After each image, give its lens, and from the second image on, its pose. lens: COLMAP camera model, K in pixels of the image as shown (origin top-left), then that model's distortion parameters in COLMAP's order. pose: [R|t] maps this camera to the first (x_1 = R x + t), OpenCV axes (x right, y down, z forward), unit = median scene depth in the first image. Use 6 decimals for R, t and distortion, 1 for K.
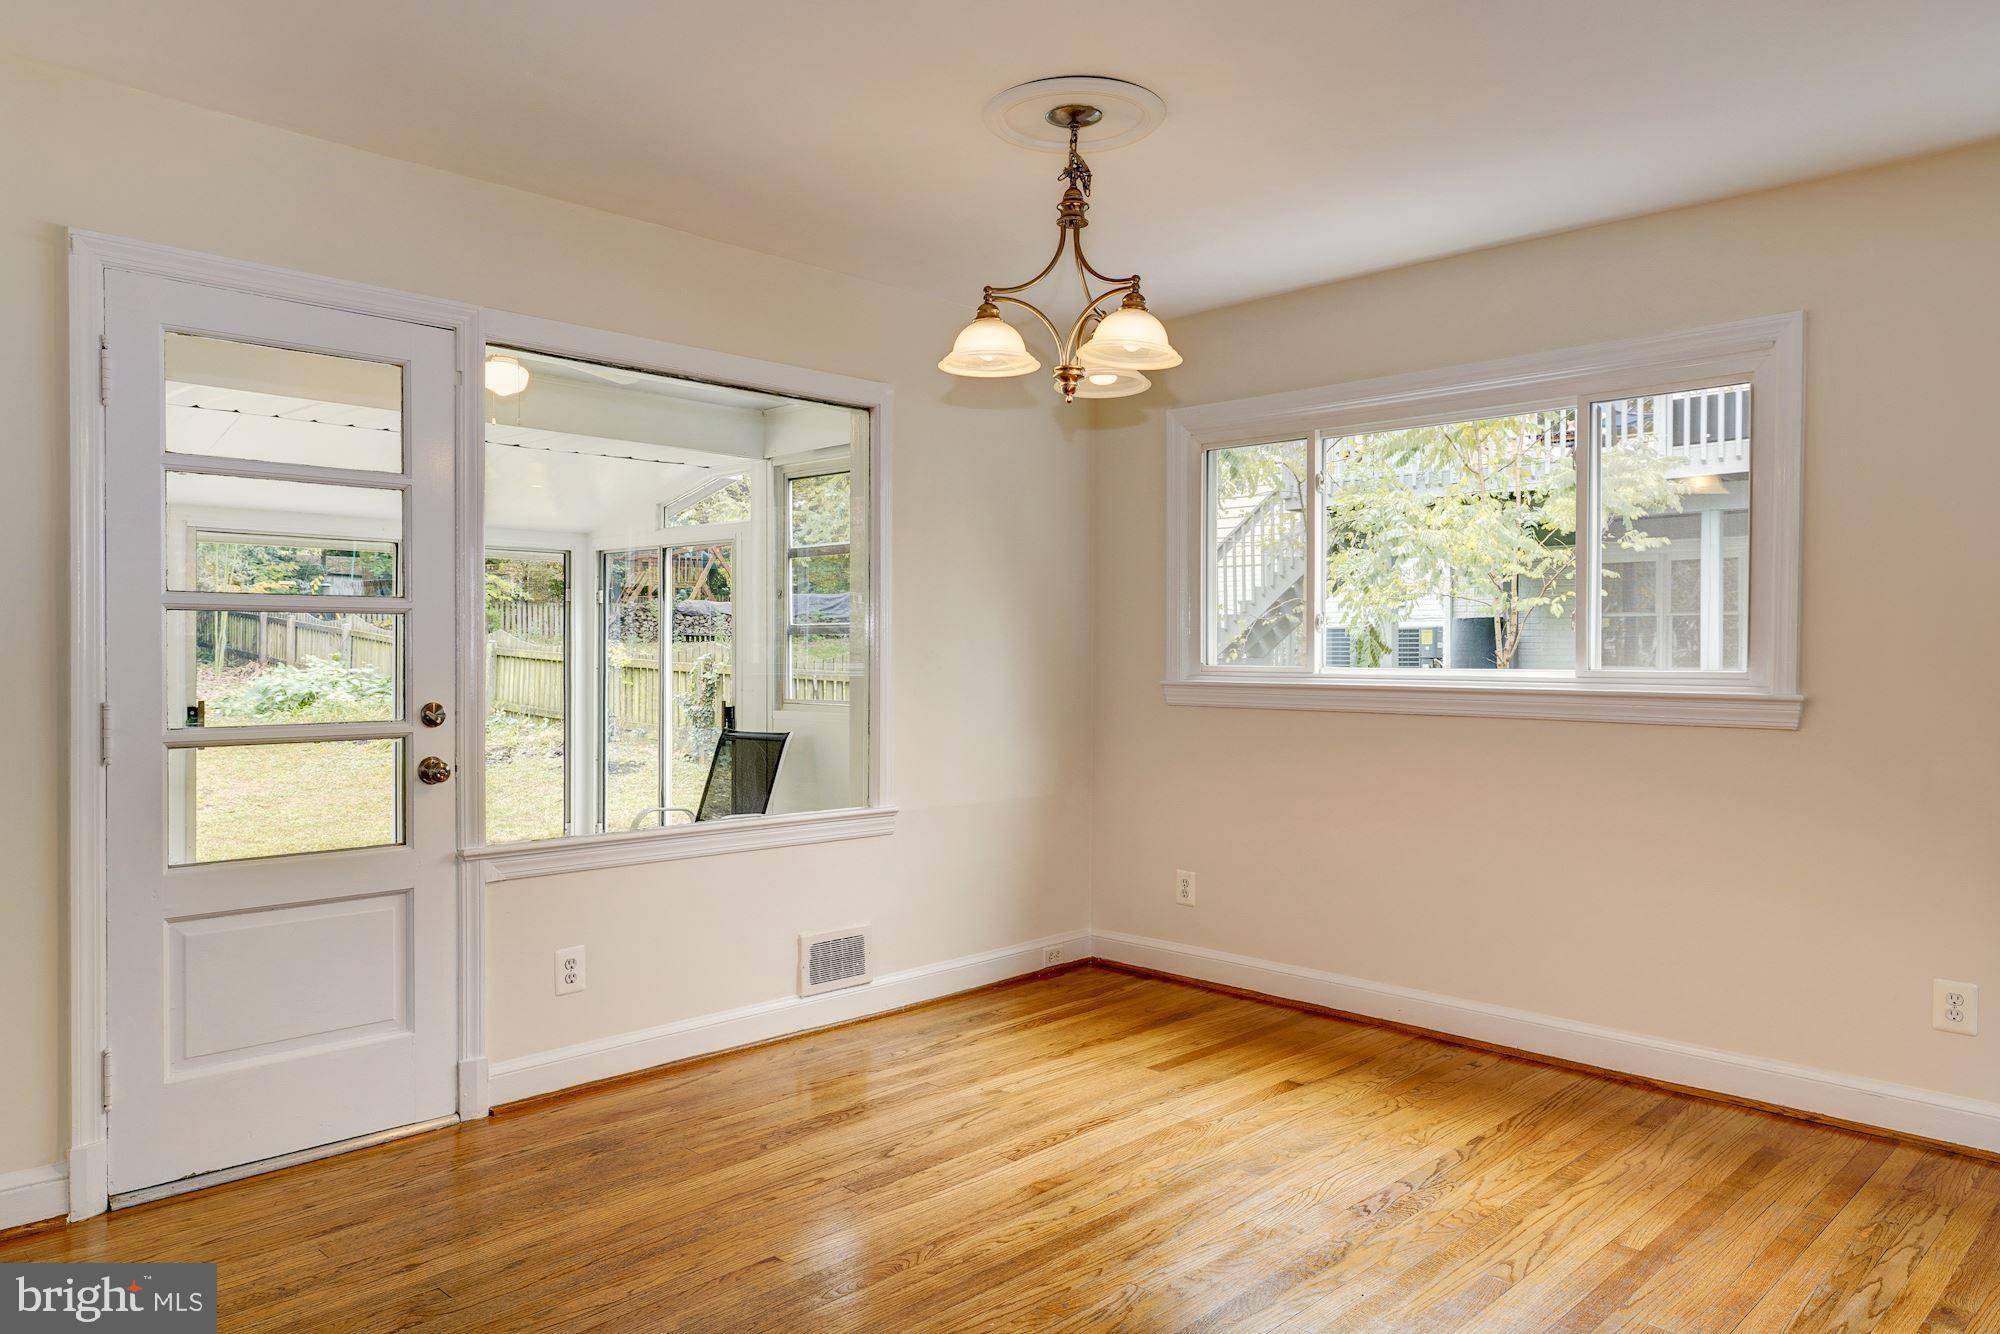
lens RADIAL K [[1338.3, 0, 1000.0], [0, 1338.3, 667.0], [0, 0, 1]] dist [0.028814, -0.000584]
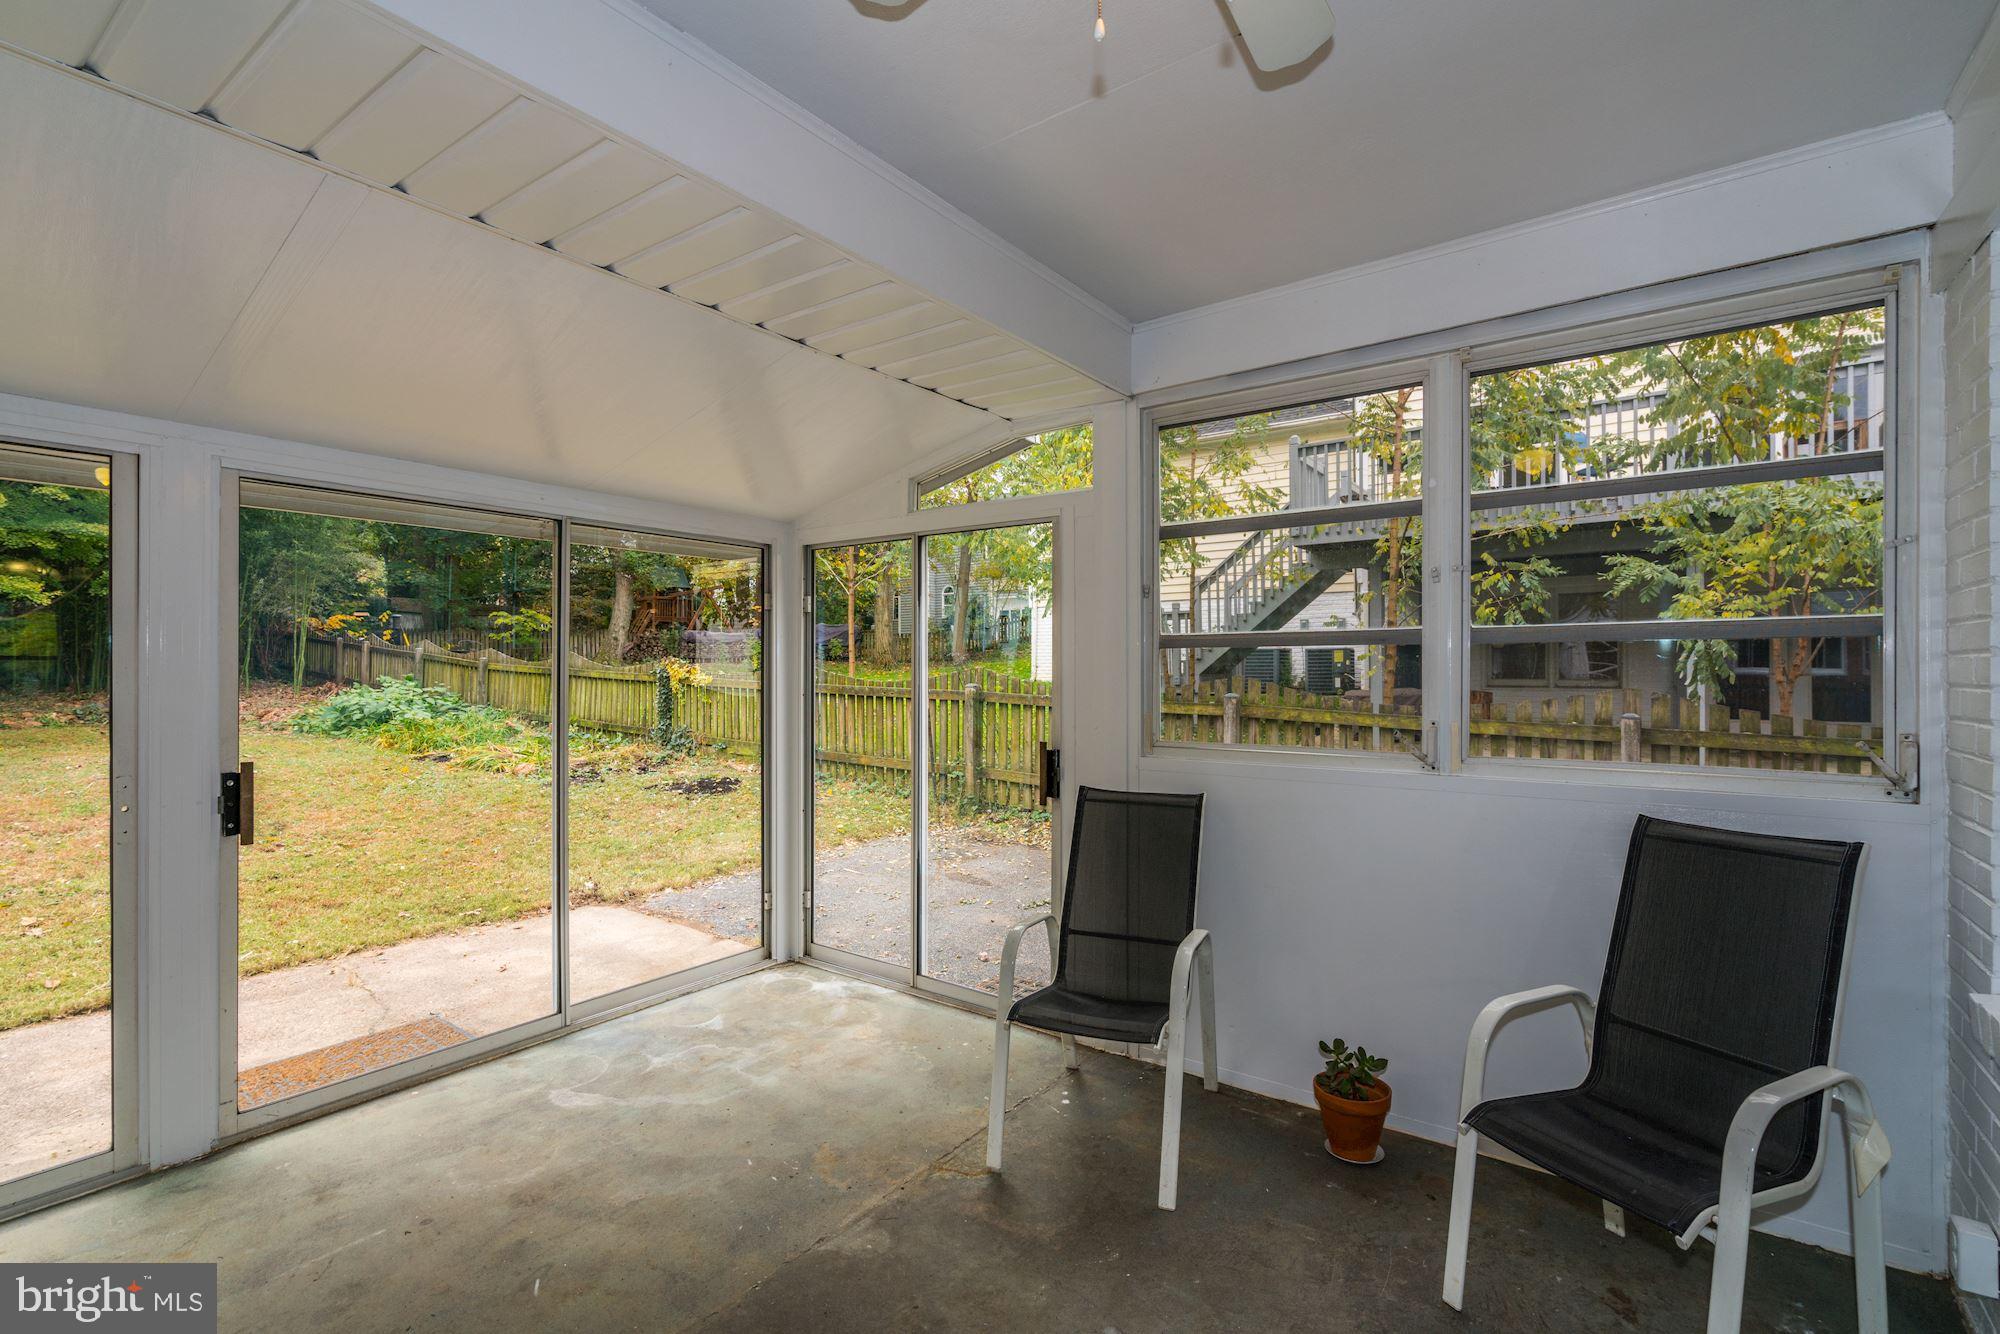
lens RADIAL K [[898.6, 0, 986.9], [0, 898.6, 665.3], [0, 0, 1]] dist [-0.001728, 0.008197]
pose [[0.991919, -0.003084, 0.126833, -0.441852], [0.005216, 0.999851, -0.016475, -0.010966], [-0.126763, 0.017003, 0.991787, 0.781633]]
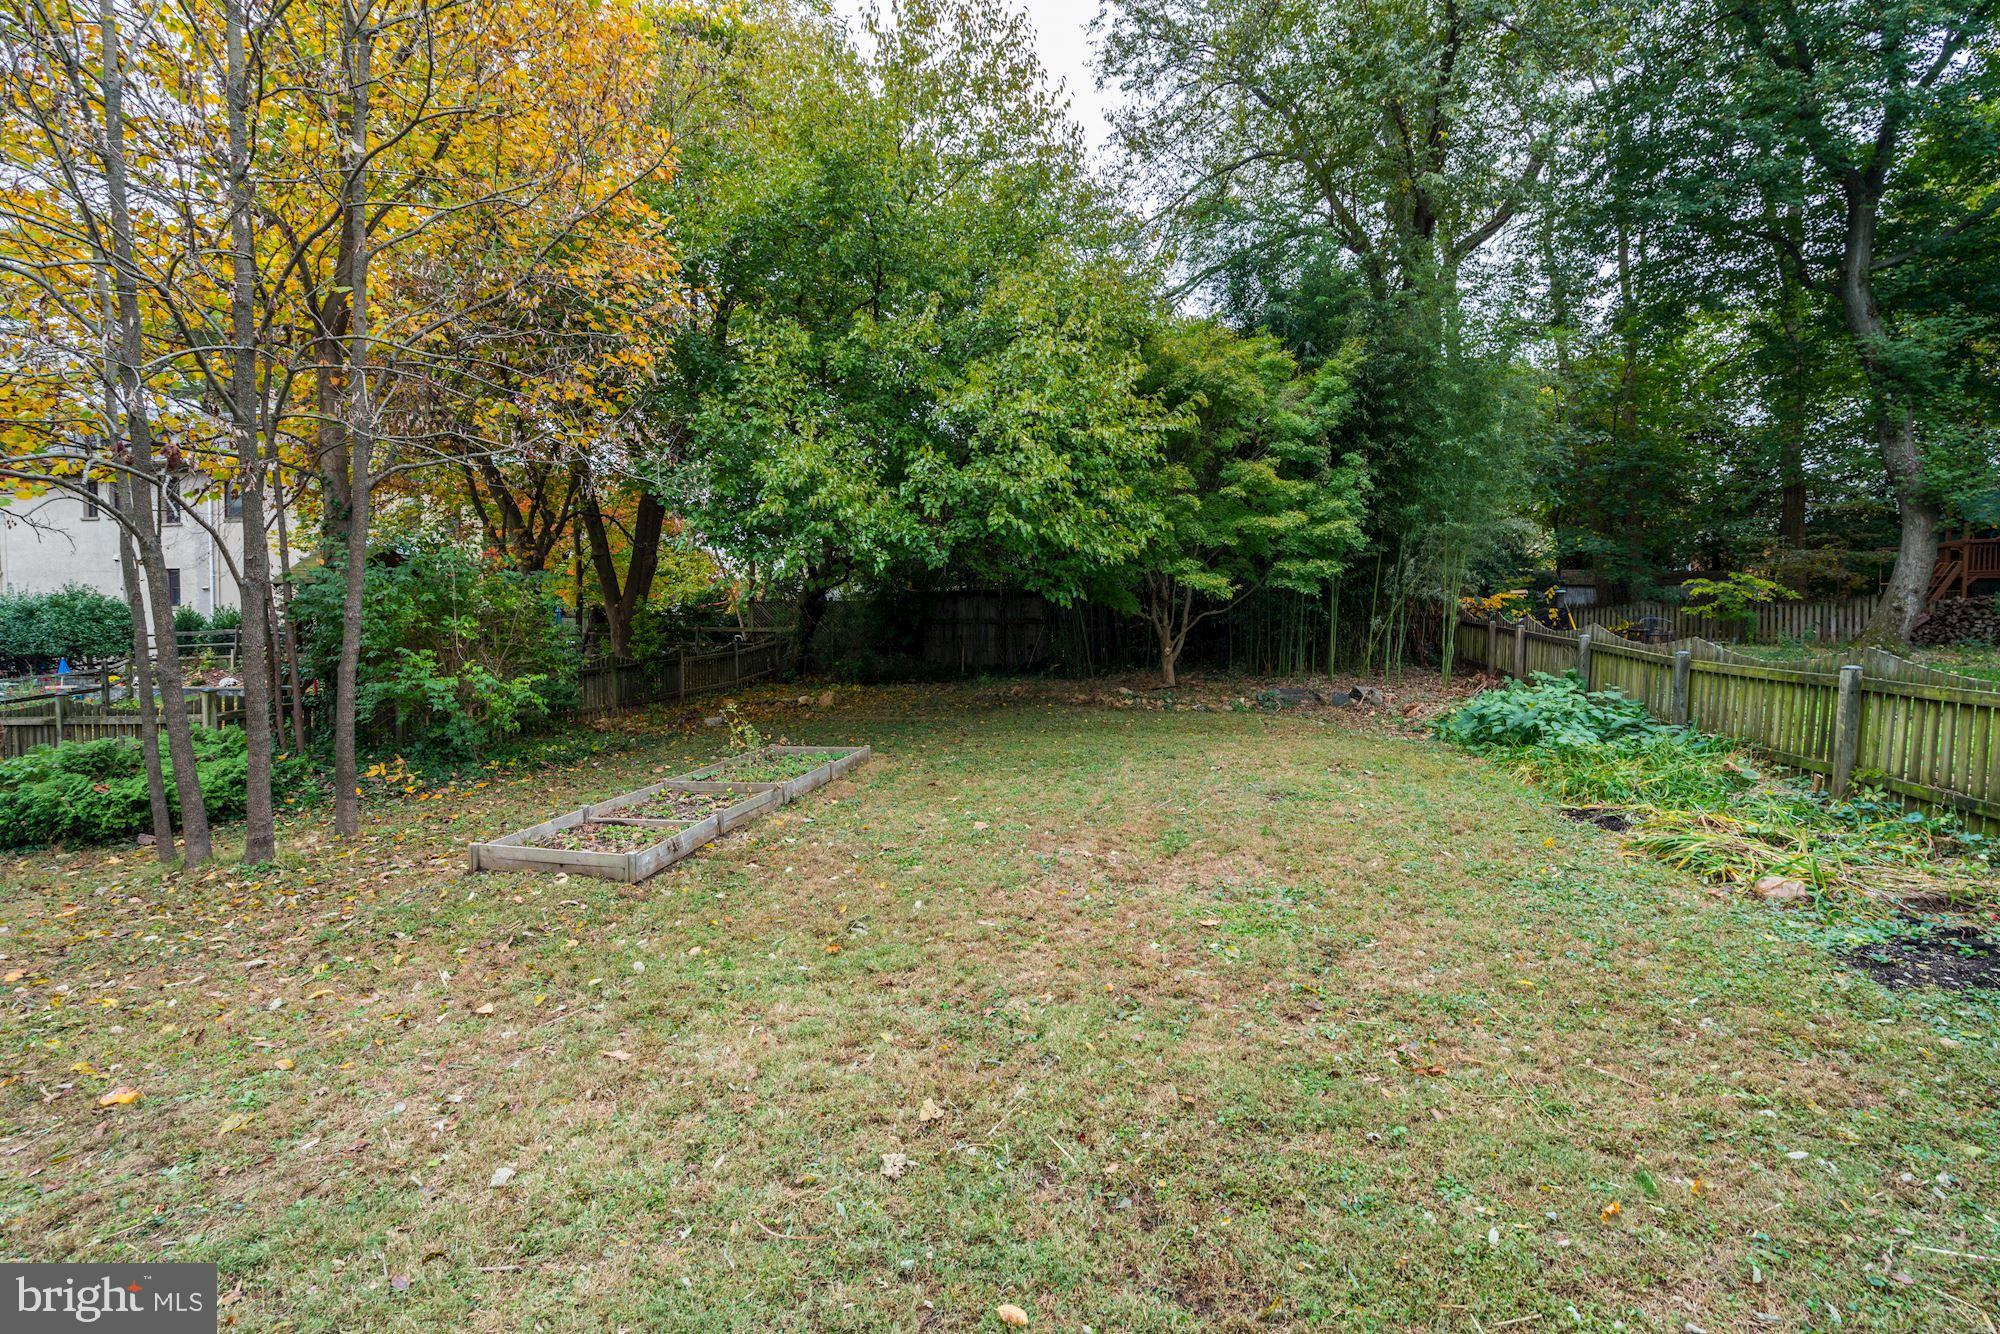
lens RADIAL K [[898.6, 0, 986.9], [0, 898.6, 665.3], [0, 0, 1]] dist [-0.001728, 0.008197]
pose [[0.515108, 0.024911, -0.856763, -0.799572], [-0.014725, 0.999687, 0.020213, -0.077917], [0.856999, 0.002204, 0.515314, 1.595093]]
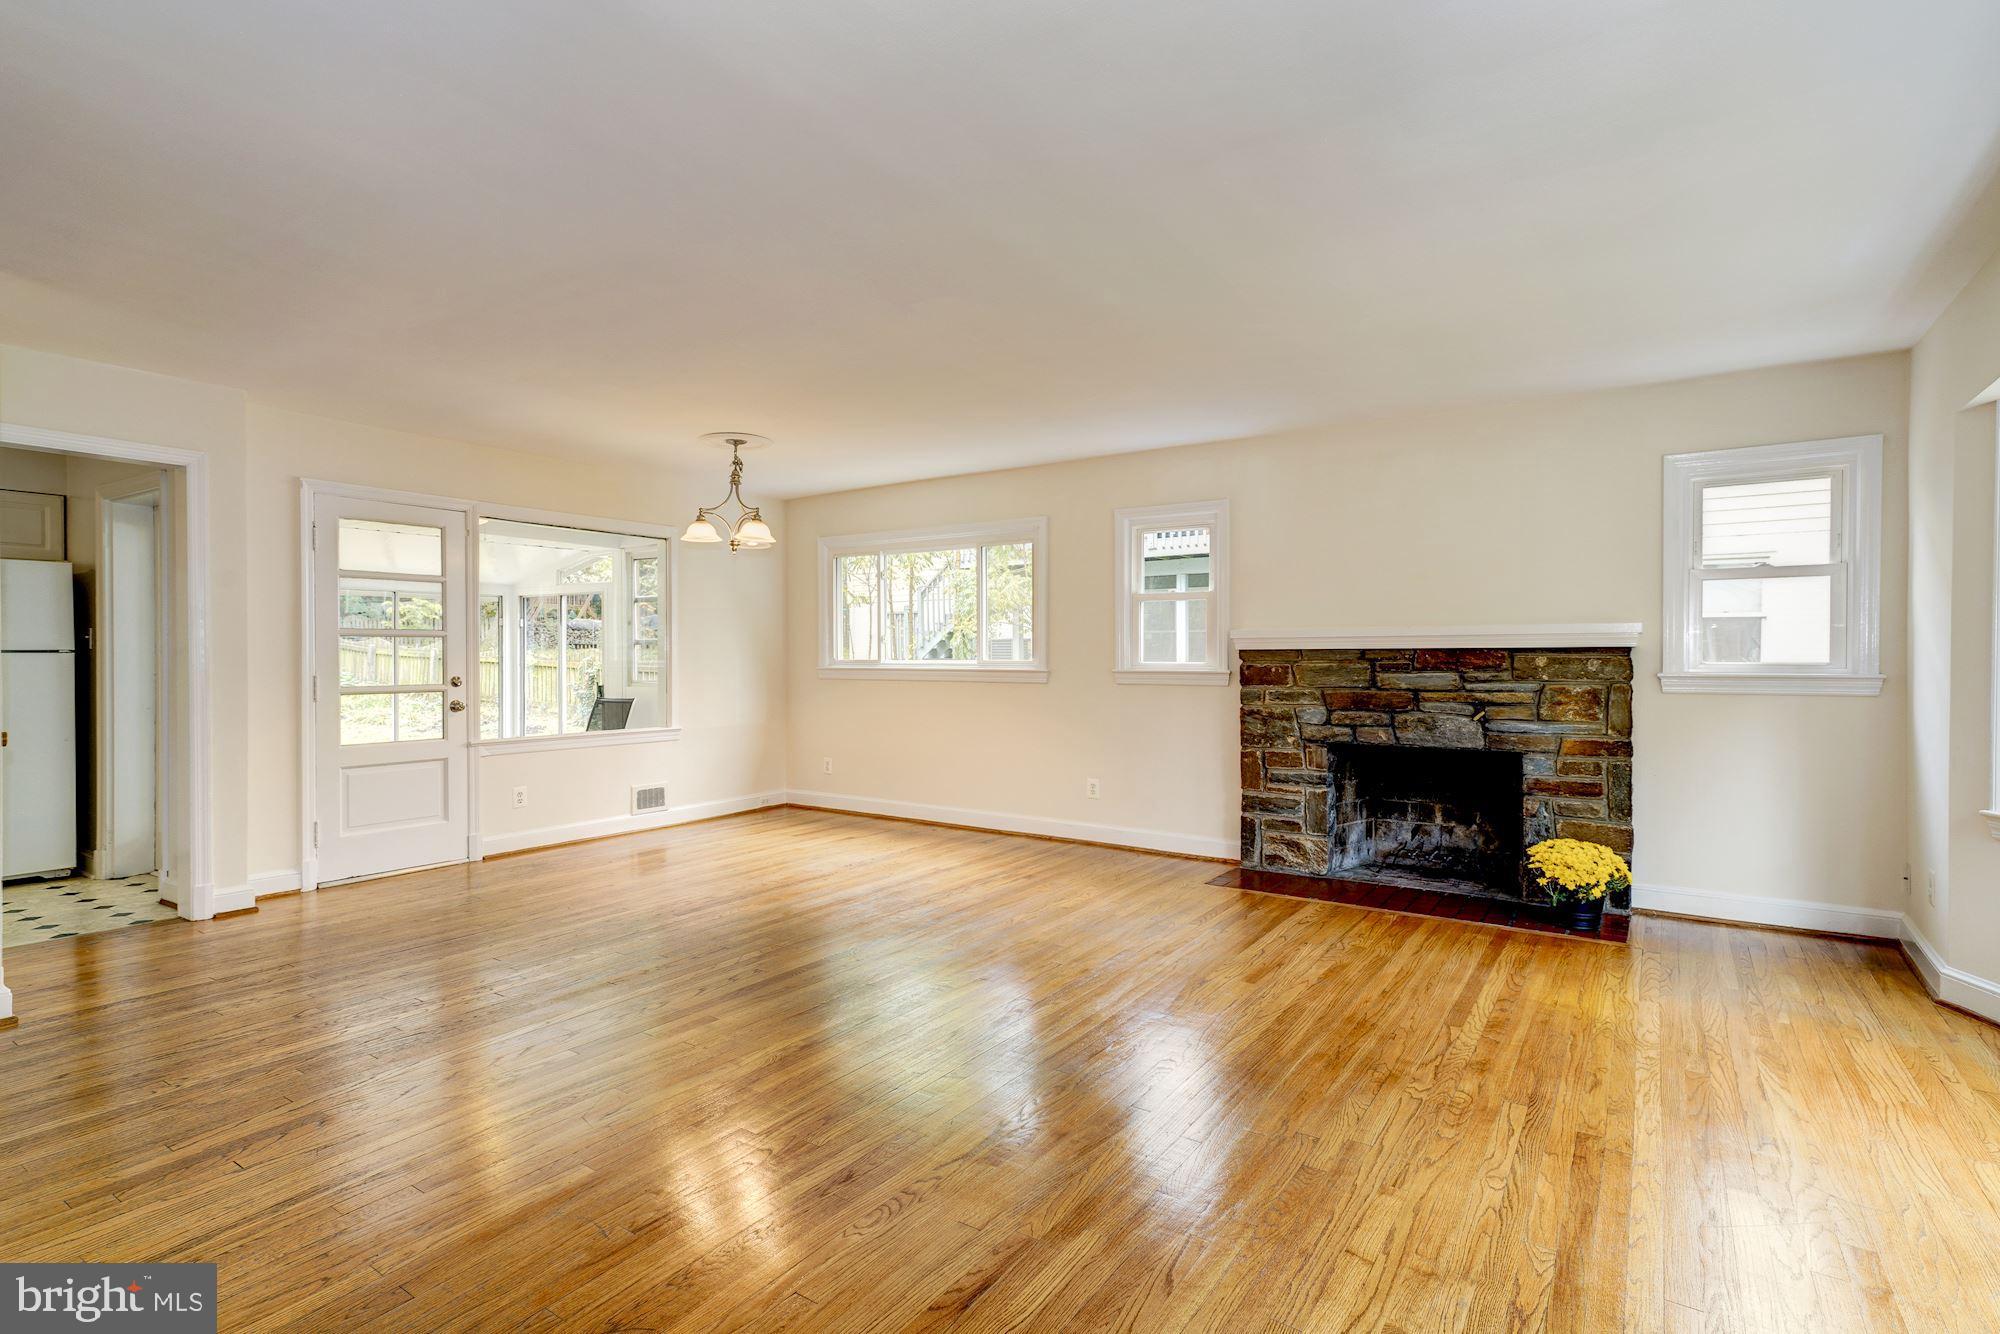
lens RADIAL K [[976.5, 0, 971.5], [0, 976.5, 664.1], [0, 0, 1]] dist [0.041968, 0.000216]
pose [[0.988313, -0.005526, 0.152340, 0.127999], [0.005828, 0.999982, -0.001533, 0.009428], [-0.152329, 0.002403, 0.988327, -0.543031]]
